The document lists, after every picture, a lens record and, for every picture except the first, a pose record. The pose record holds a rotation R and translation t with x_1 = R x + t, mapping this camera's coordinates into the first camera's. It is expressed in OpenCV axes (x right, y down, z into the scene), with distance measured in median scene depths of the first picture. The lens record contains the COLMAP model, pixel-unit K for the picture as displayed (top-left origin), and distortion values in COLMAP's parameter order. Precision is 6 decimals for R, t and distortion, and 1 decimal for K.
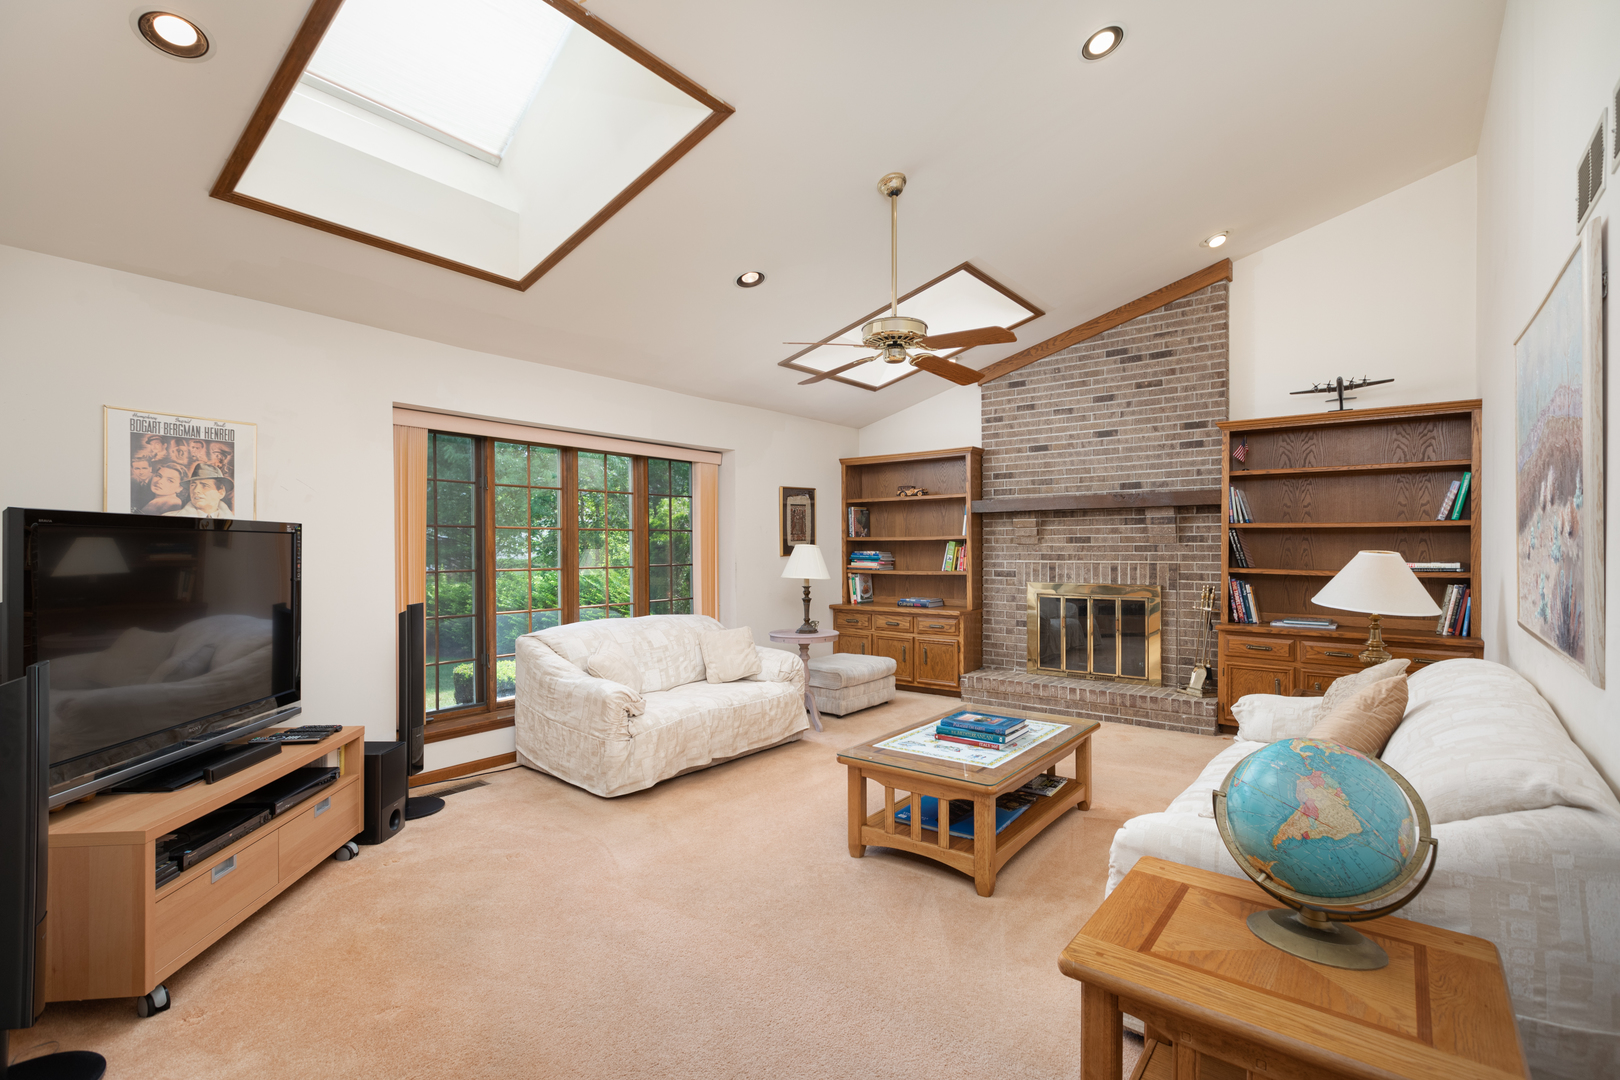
lens RADIAL K [[731.9, 0, 814.4], [0, 731.9, 543.8], [0, 0, 1]] dist [0.000817, 0.000888]
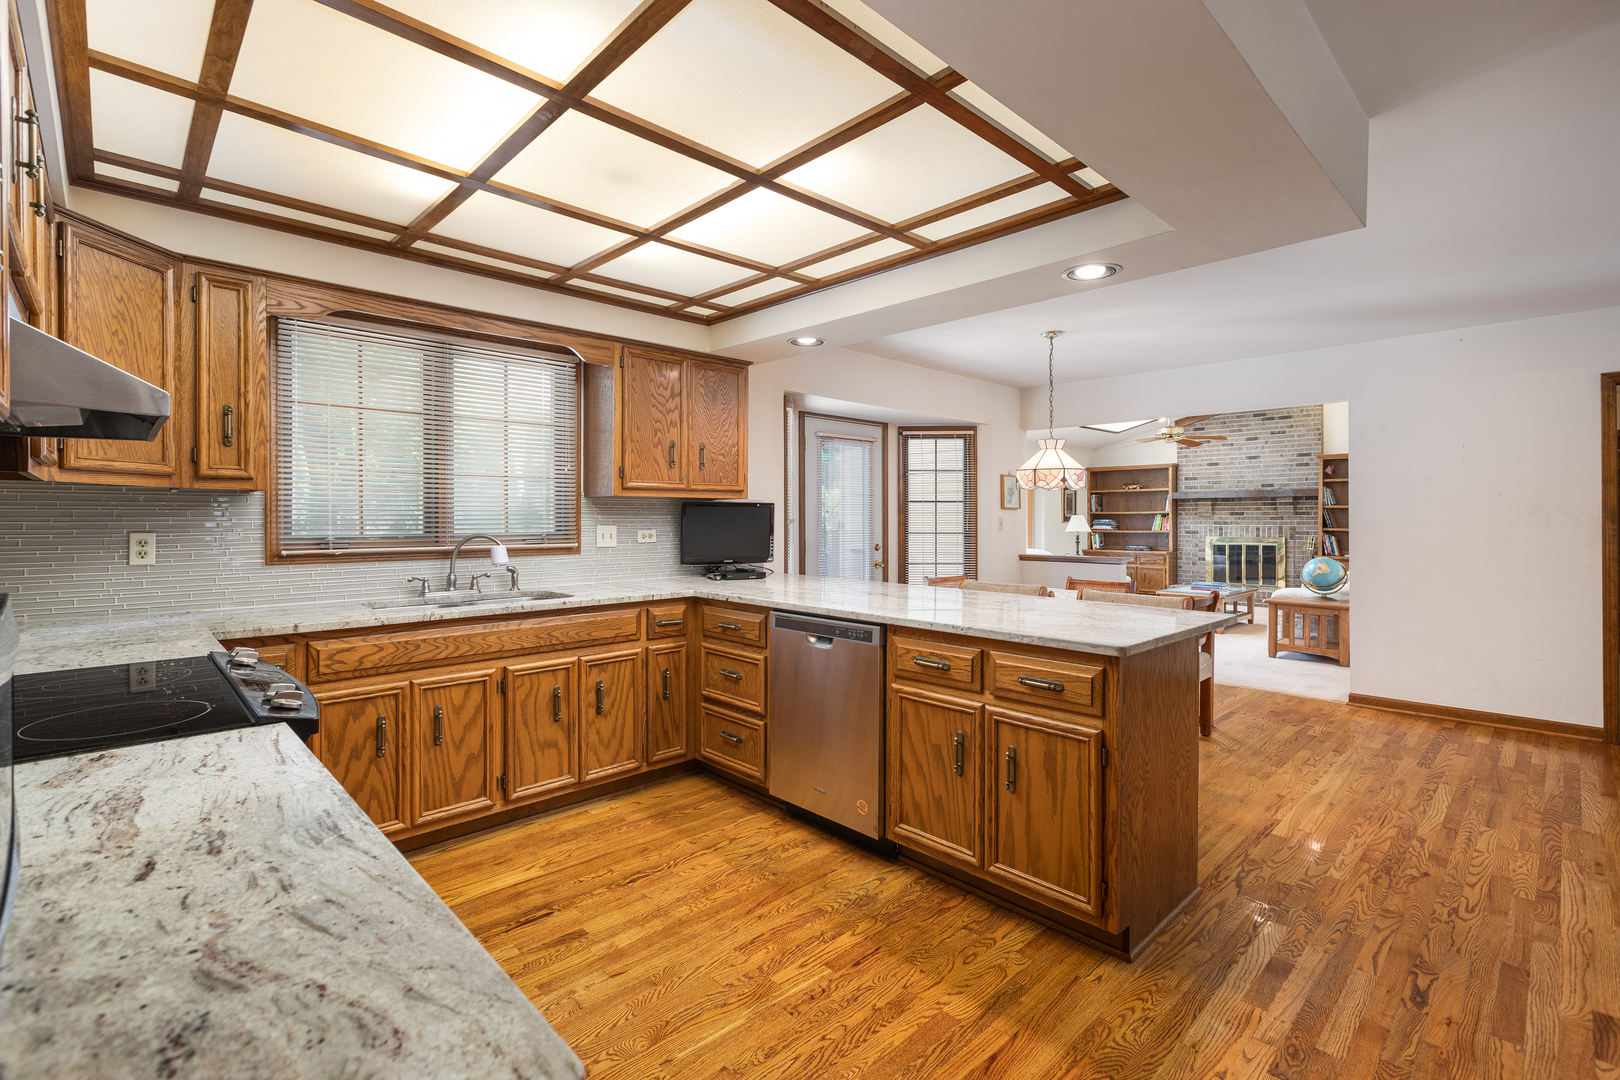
lens RADIAL K [[731.9, 0, 776.4], [0, 731.9, 518.5], [0, 0, 1]] dist [0.000817, 0.000888]
pose [[0.987308, 0.004113, -0.158767, -0.501131], [-0.004029, 0.999992, 0.000856, 0.009376], [0.158769, -0.000206, 0.987316, -1.031830]]
